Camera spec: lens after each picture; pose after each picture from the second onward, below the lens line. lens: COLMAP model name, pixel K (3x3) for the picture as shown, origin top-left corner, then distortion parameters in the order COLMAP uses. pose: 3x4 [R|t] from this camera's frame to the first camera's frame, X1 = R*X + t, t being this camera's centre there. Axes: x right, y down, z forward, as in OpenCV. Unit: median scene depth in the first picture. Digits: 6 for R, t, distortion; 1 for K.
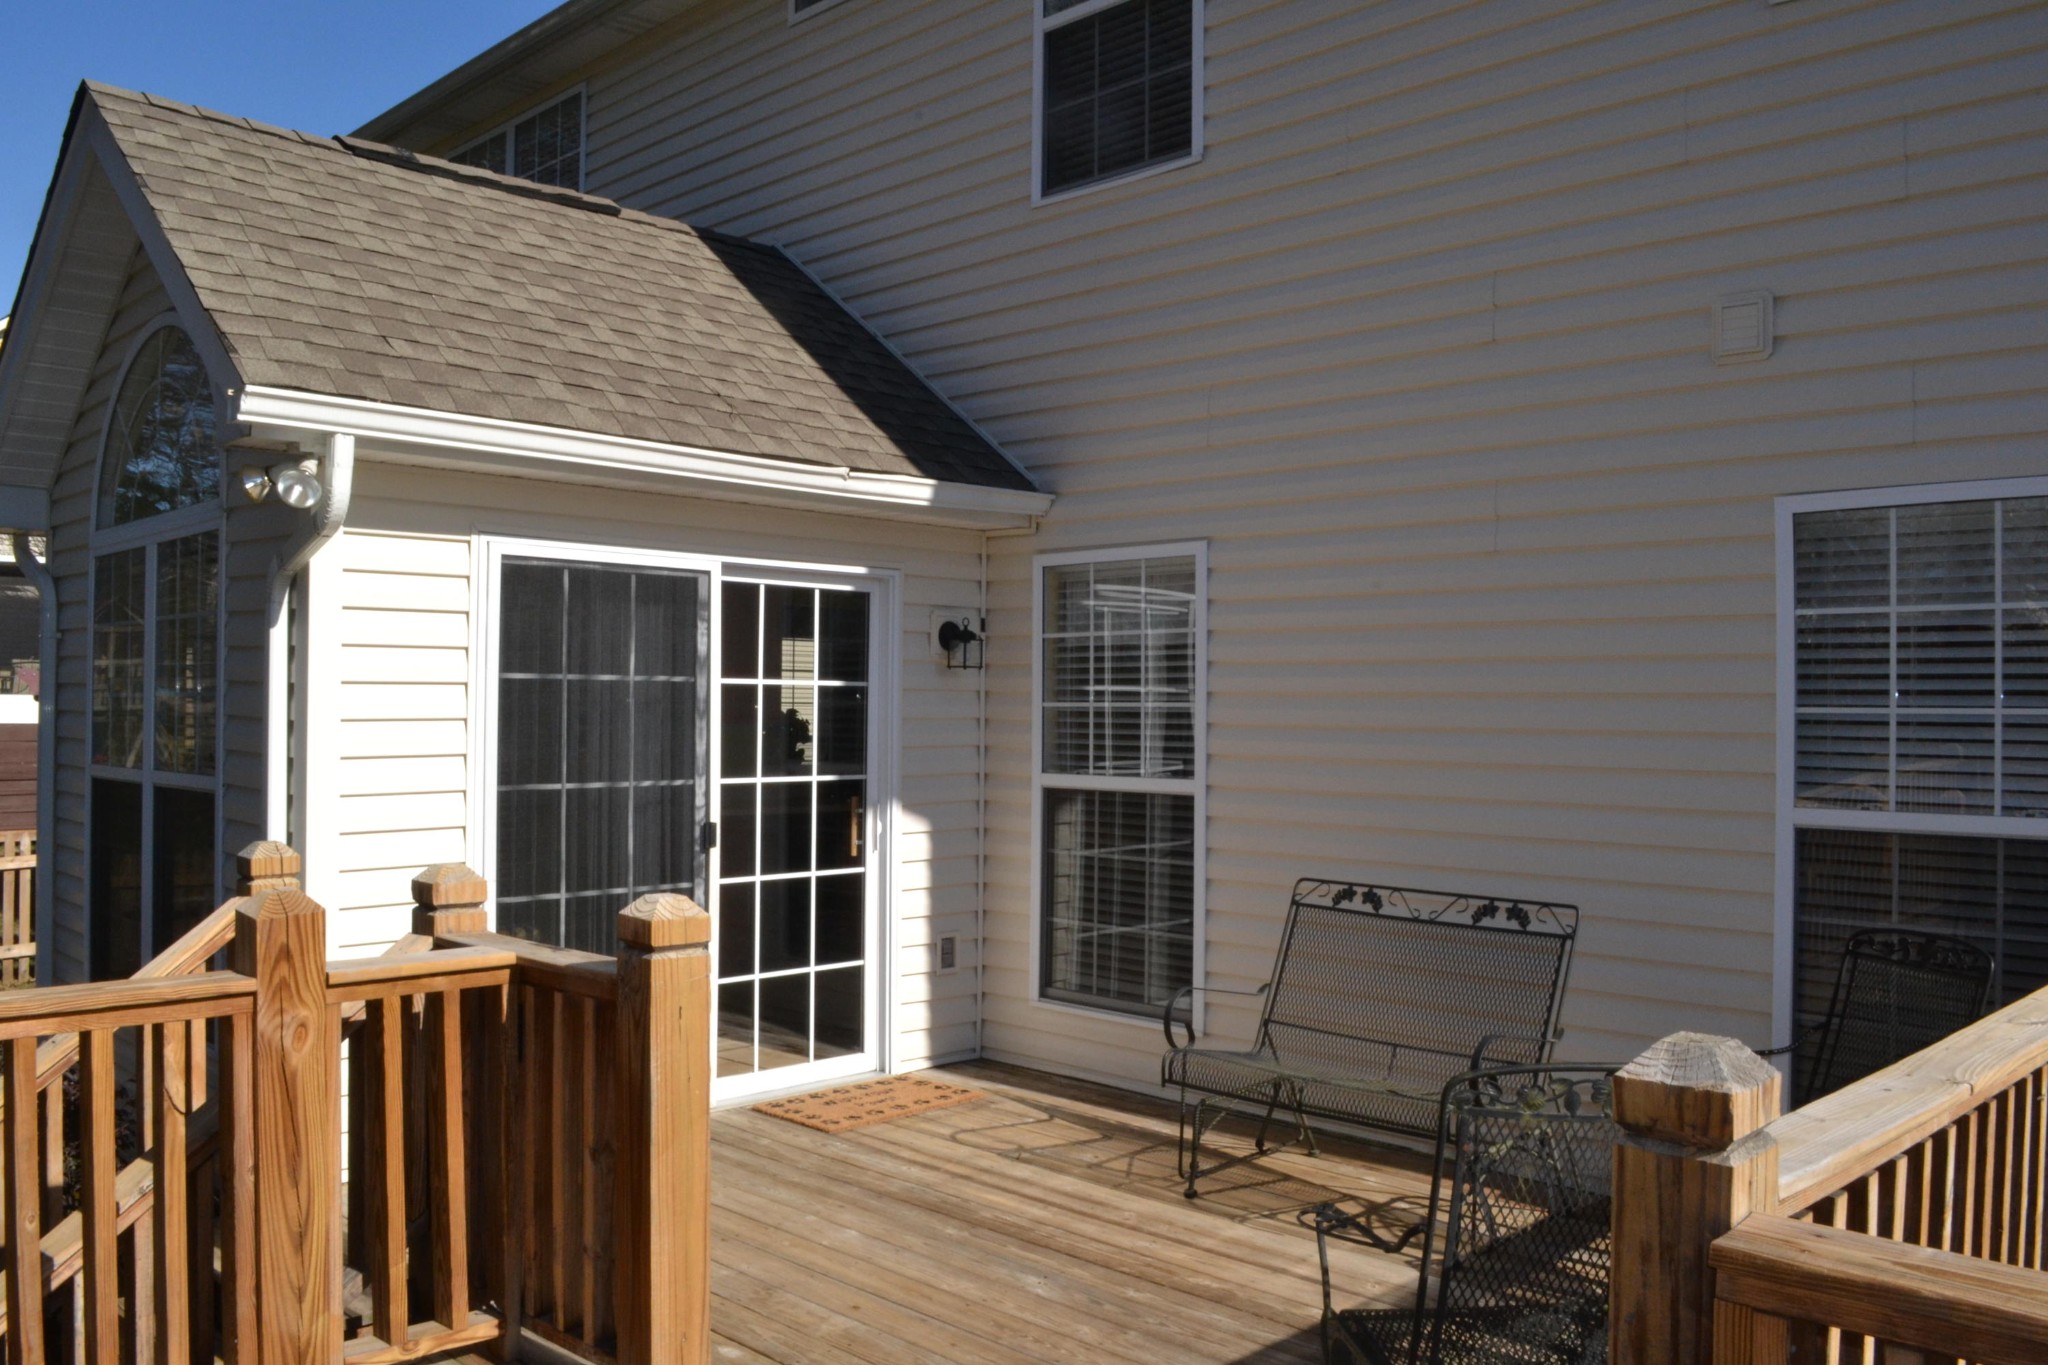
lens RADIAL K [[1646.2, 0, 1007.2], [0, 1646.2, 680.1], [0, 0, 1]] dist [-0.081057, 0.009914]
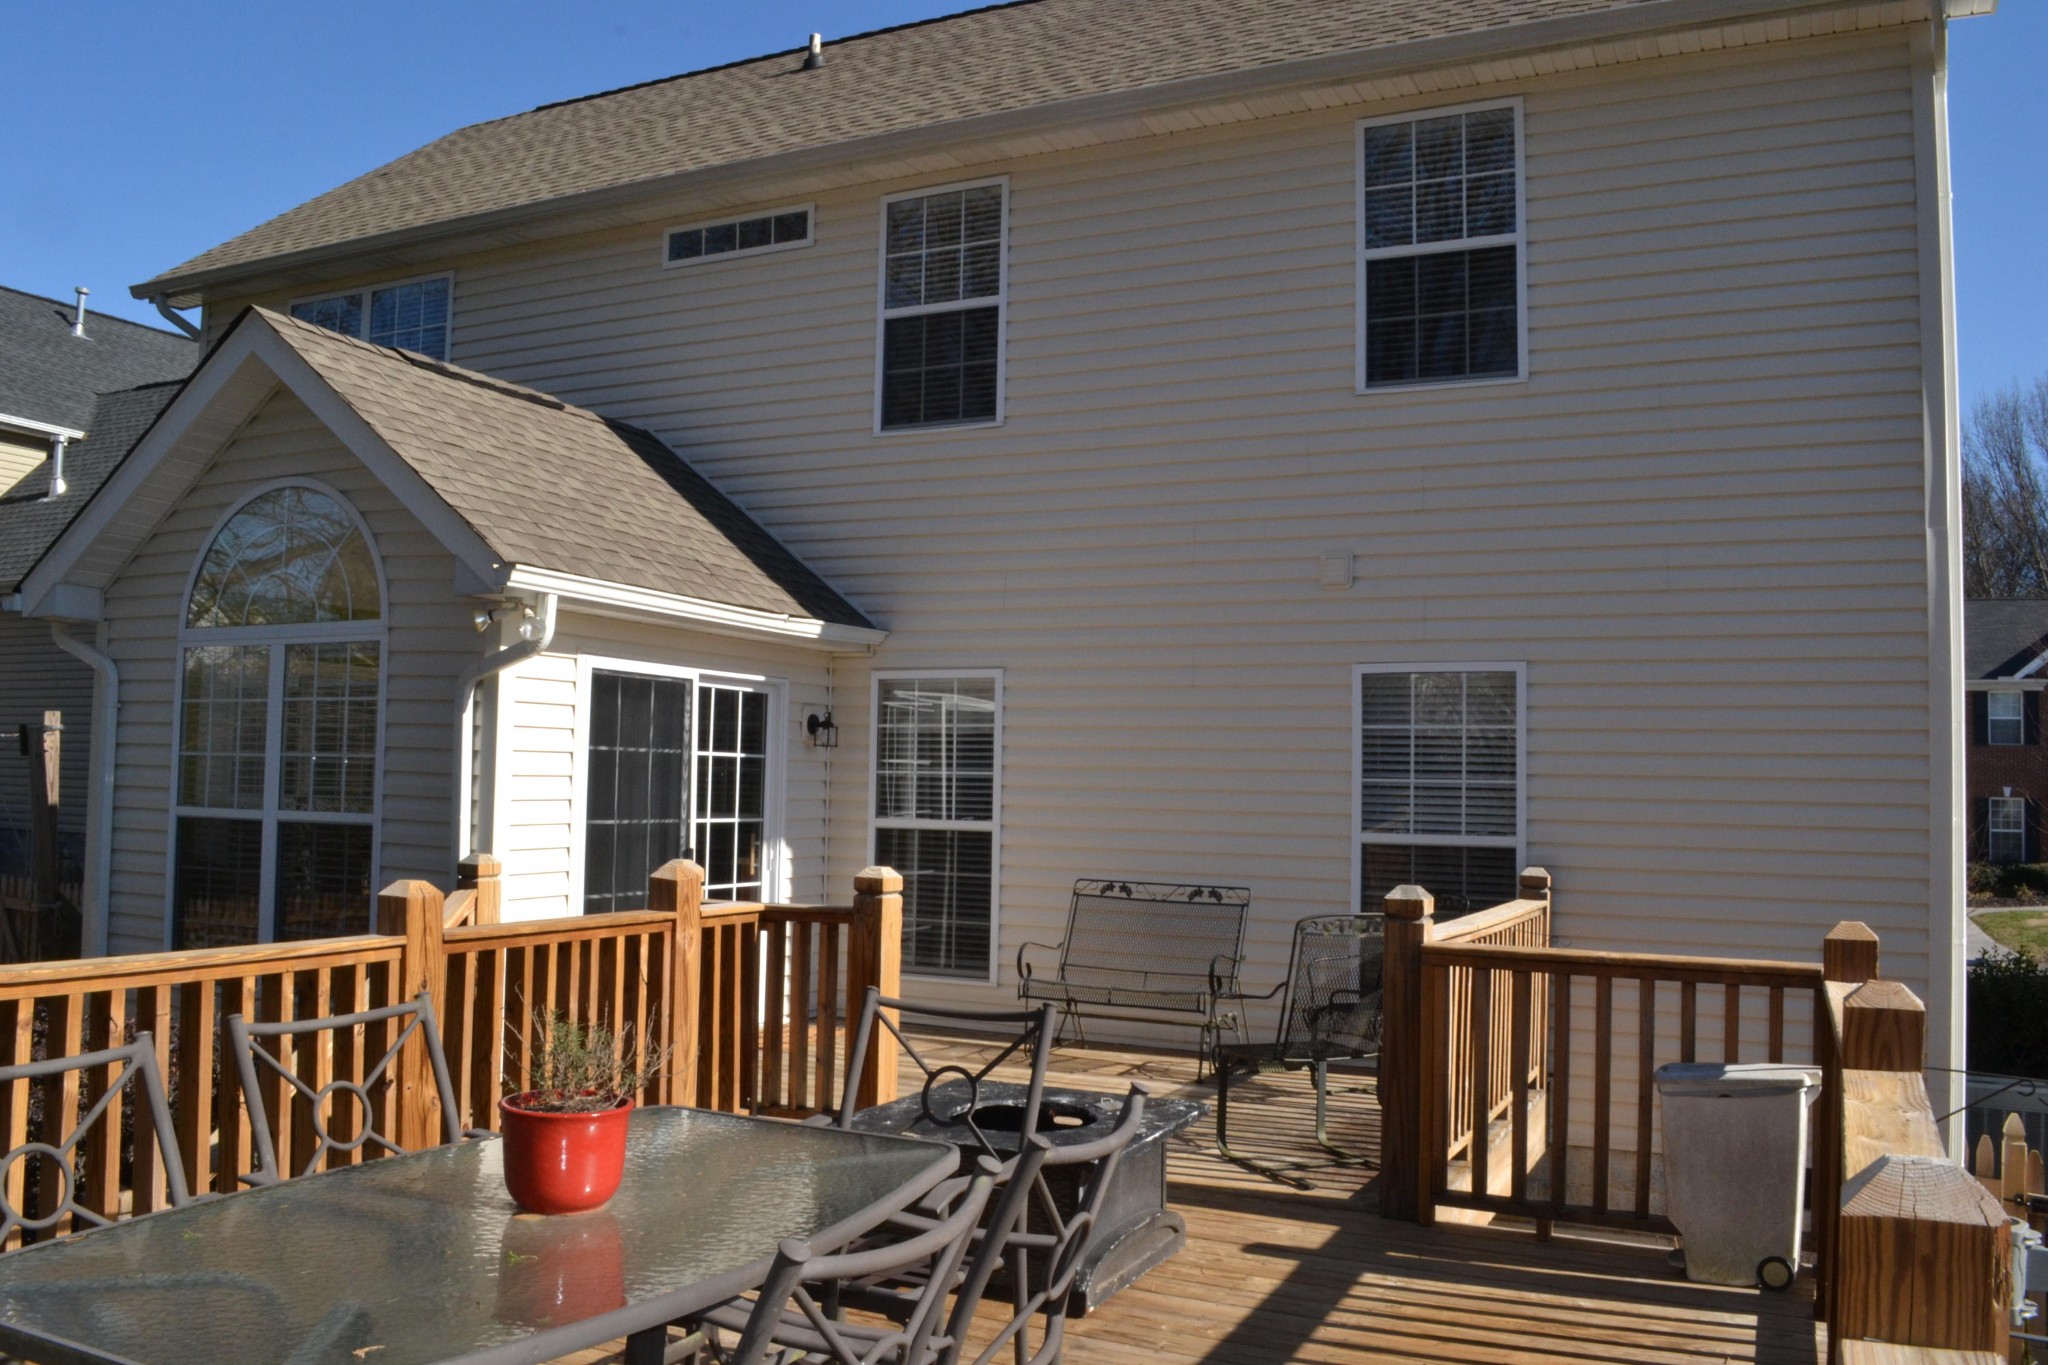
lens RADIAL K [[1646.2, 0, 1007.2], [0, 1646.2, 680.1], [0, 0, 1]] dist [-0.081057, 0.009914]
pose [[0.948079, 0.030659, 0.316553, -0.381519], [-0.016856, 0.998788, -0.046250, -0.001406], [-0.317587, 0.038513, 0.947447, -0.503267]]
